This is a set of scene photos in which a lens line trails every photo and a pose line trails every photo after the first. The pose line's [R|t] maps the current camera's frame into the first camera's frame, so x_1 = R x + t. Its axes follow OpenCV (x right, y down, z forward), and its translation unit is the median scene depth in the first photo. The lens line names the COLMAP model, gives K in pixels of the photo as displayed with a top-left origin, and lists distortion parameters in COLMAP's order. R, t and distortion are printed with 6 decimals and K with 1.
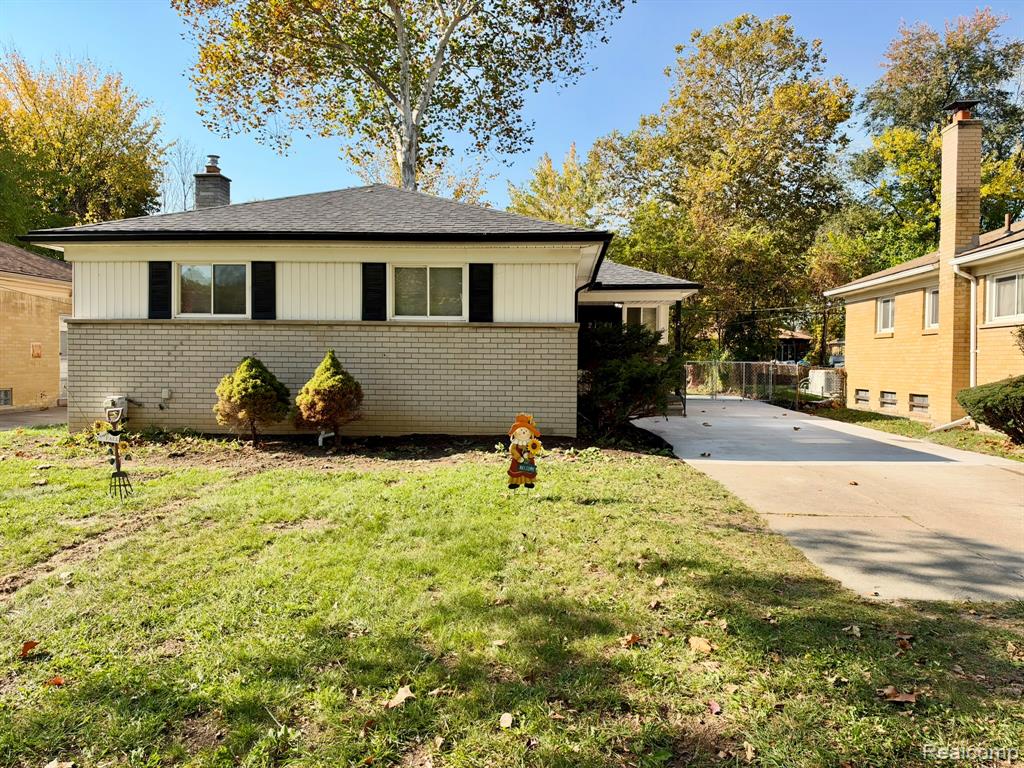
lens RADIAL K [[738.9, 0, 512.3], [0, 738.9, 385.7], [0, 0, 1]] dist [0.026917, -0.009646]
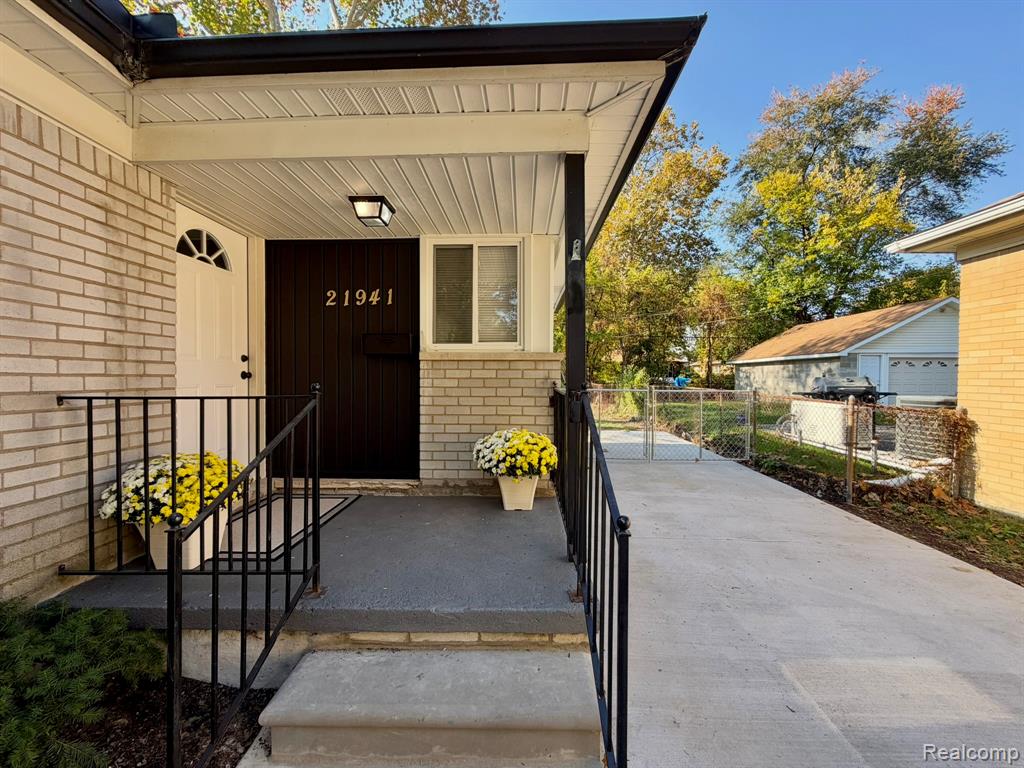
lens RADIAL K [[402.6, 0, 507.7], [0, 402.6, 382.2], [0, 0, 1]] dist [0.000560, 0.000581]
pose [[0.999734, -0.004313, 0.022674, 0.309909], [0.004761, 0.999794, -0.019715, -0.063540], [-0.022585, 0.019817, 0.999549, 1.358247]]
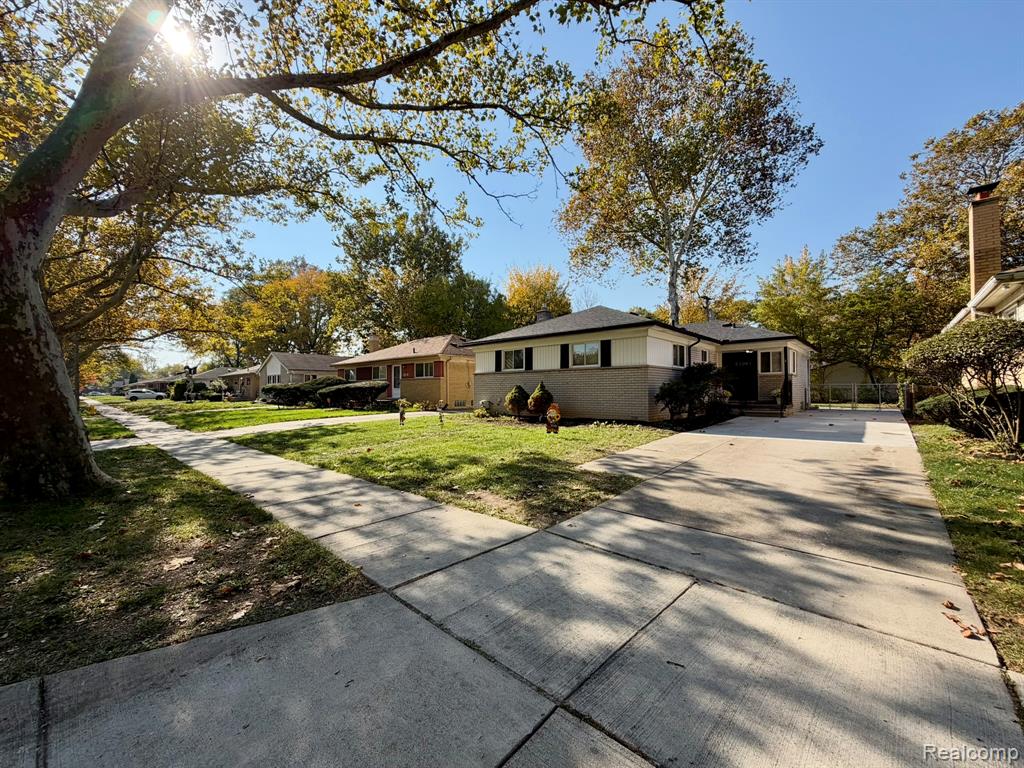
lens RADIAL K [[402.6, 0, 510.0], [0, 402.6, 381.7], [0, 0, 1]] dist [0.000560, 0.000581]
pose [[0.777263, -0.026210, -0.628630, 0.477632], [-0.009263, 0.998547, -0.053087, 0.023550], [0.629108, 0.047086, 0.775891, -0.102681]]
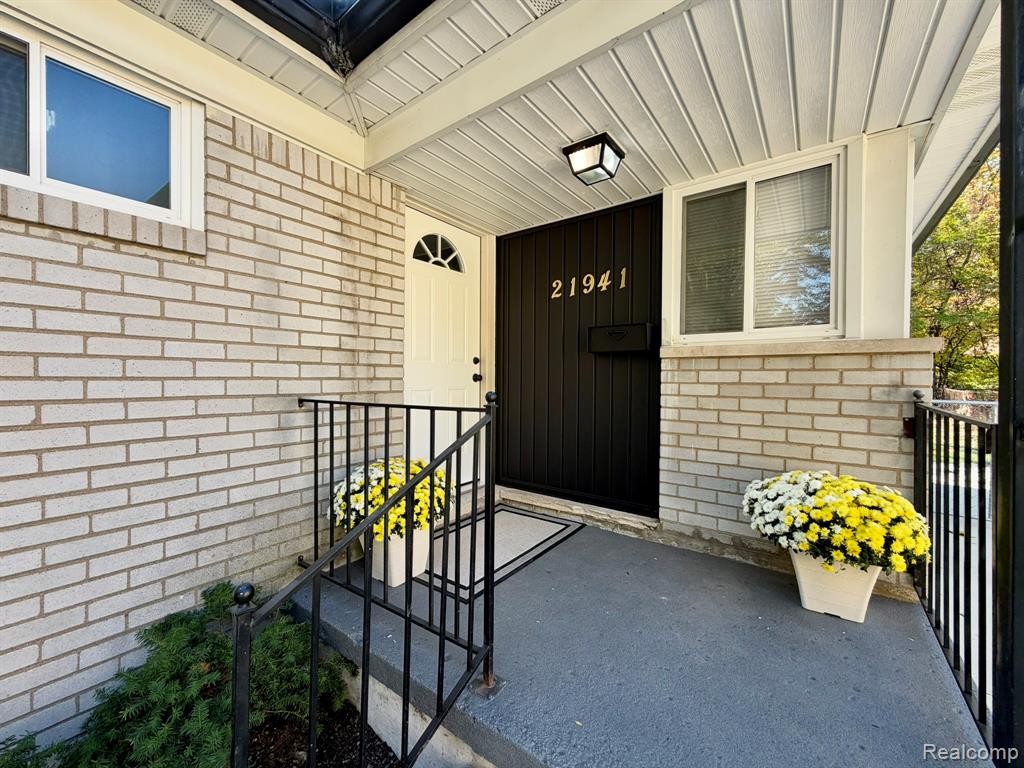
lens RADIAL K [[402.6, 0, 511.0], [0, 402.6, 382.9], [0, 0, 1]] dist [0.000560, 0.000581]
pose [[0.832485, 0.006023, -0.554015, 0.305058], [-0.018121, 0.999702, -0.016361, -0.067662], [0.553751, 0.023659, 0.832346, 1.433164]]
